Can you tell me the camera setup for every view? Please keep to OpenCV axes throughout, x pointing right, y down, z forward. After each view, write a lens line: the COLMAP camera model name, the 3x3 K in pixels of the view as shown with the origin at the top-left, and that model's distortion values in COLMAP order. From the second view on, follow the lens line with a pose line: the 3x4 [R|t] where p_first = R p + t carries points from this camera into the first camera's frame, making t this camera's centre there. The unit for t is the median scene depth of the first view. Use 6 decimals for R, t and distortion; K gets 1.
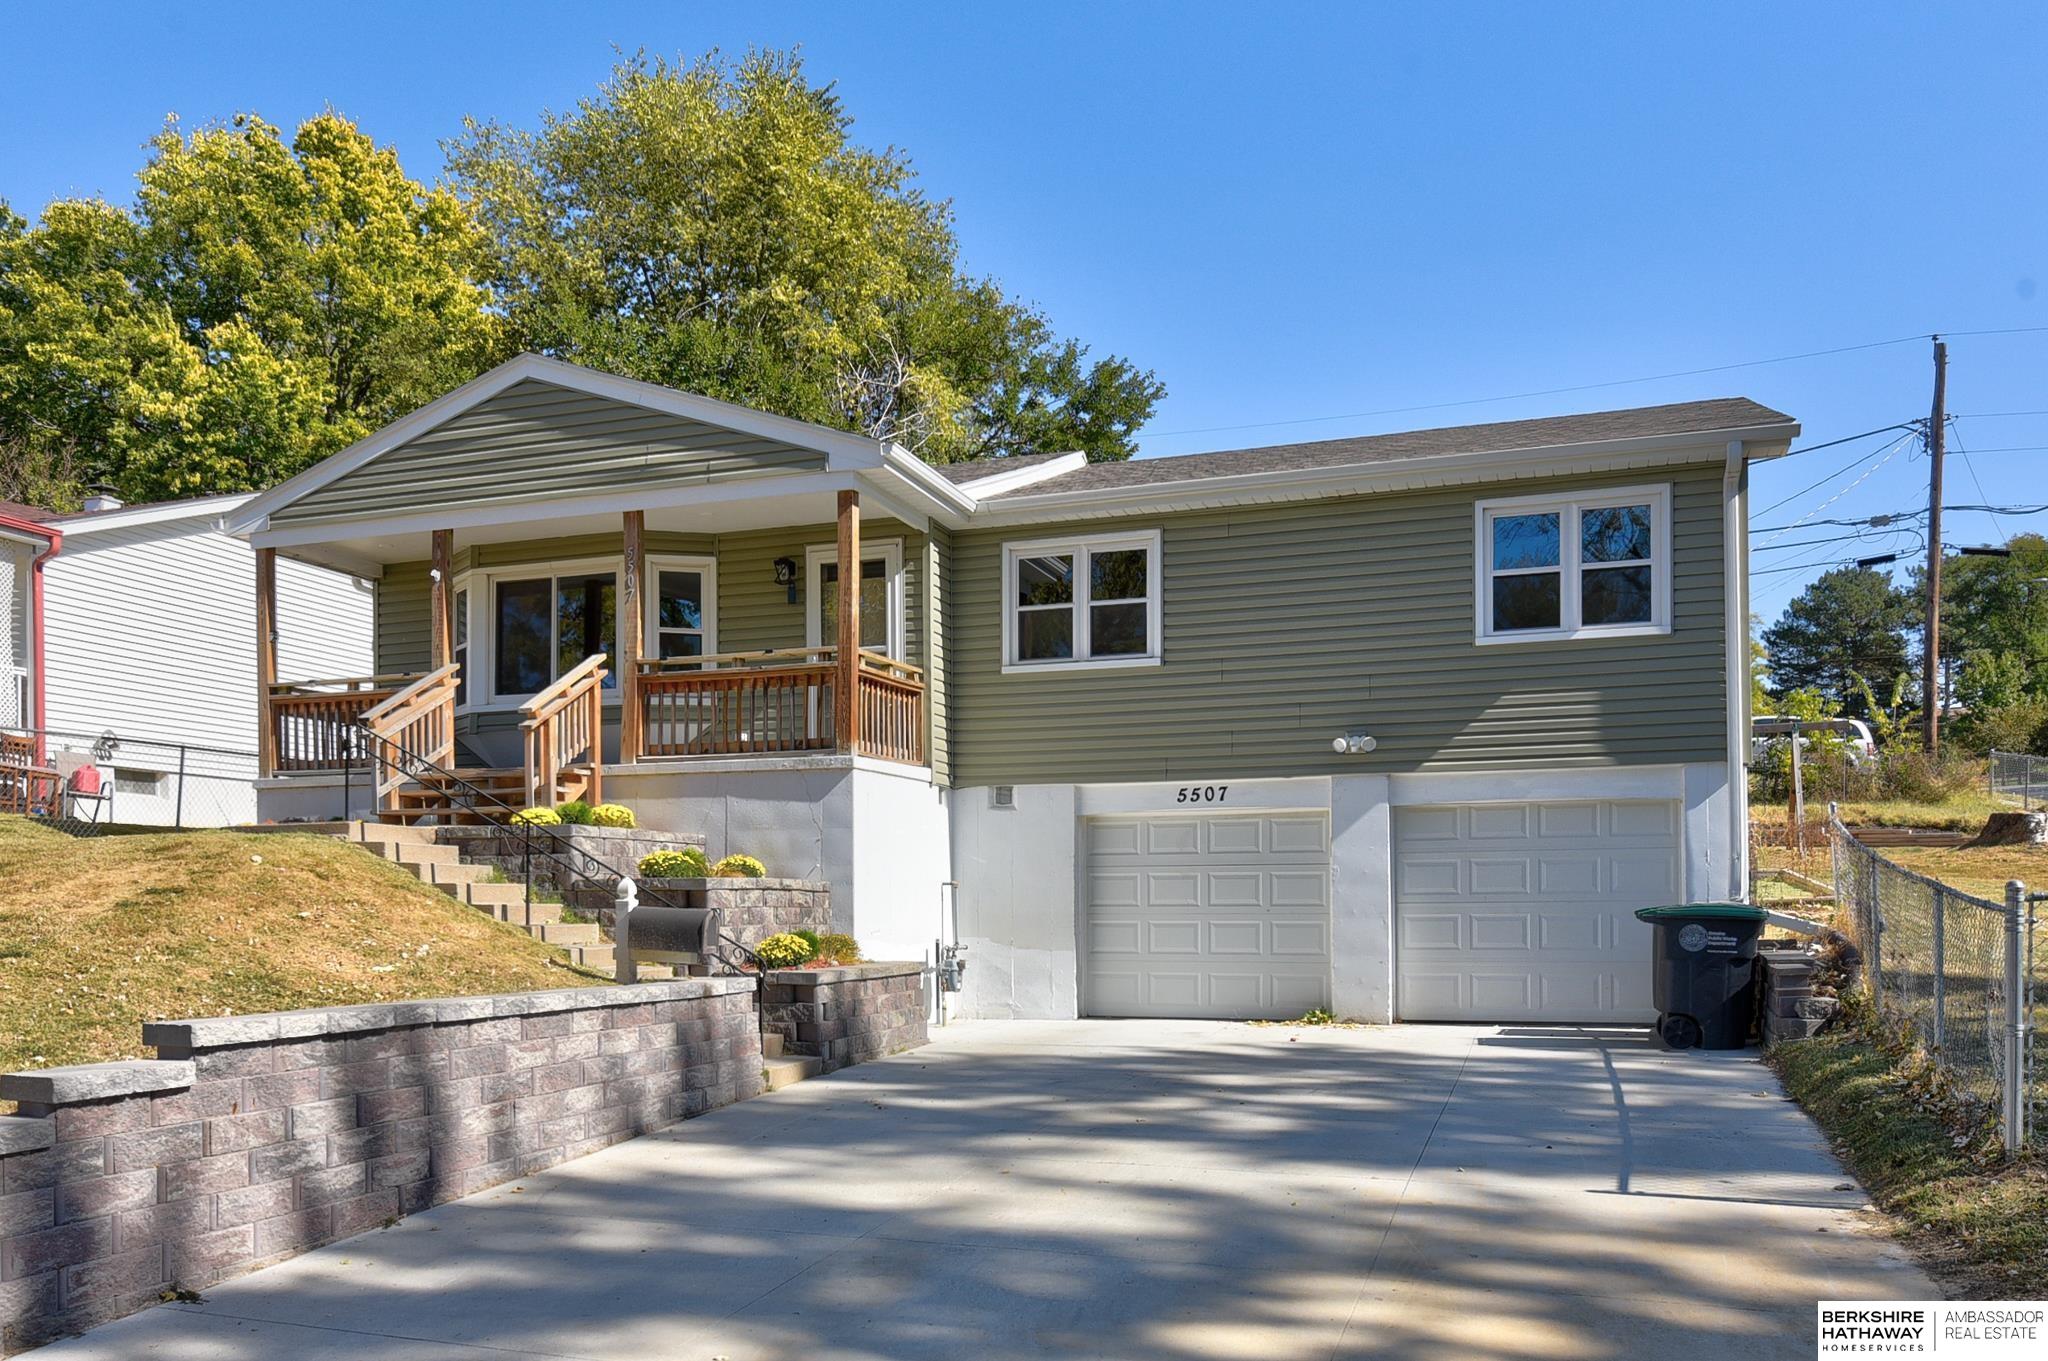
lens RADIAL K [[1440.6, 0, 998.9], [0, 1440.6, 905.9], [0, 0, 1]] dist [0.003972, -0.004181]
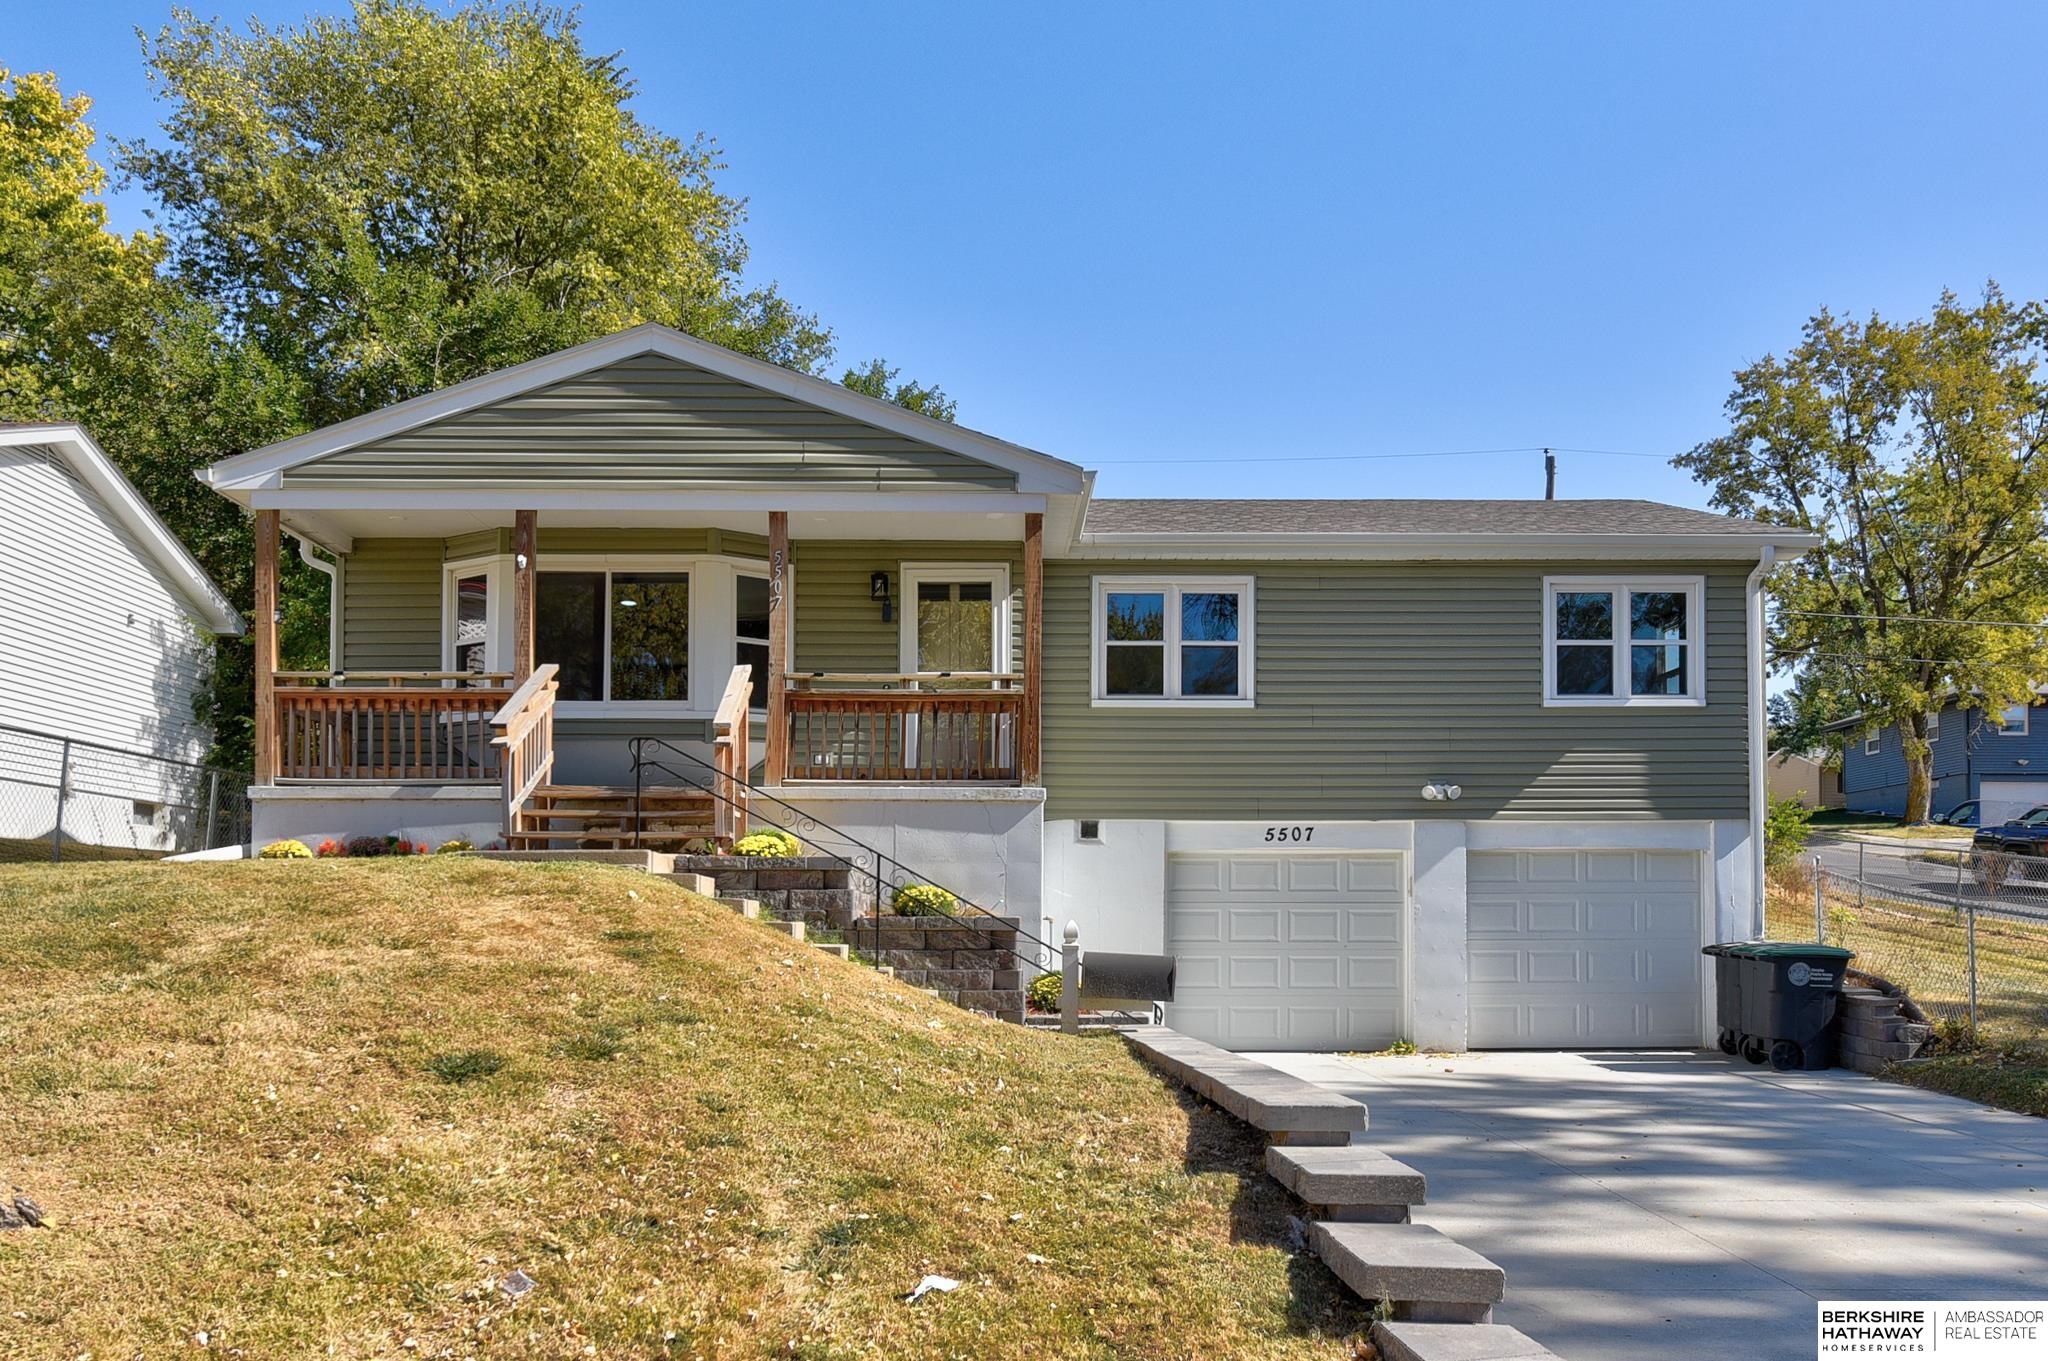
lens RADIAL K [[1440.6, 0, 998.9], [0, 1440.6, 905.9], [0, 0, 1]] dist [0.003972, -0.004181]
pose [[0.947572, 0.008728, 0.319423, -0.392335], [-0.004510, 0.999893, -0.013943, -0.010498], [-0.319510, 0.011771, 0.947510, 0.085566]]
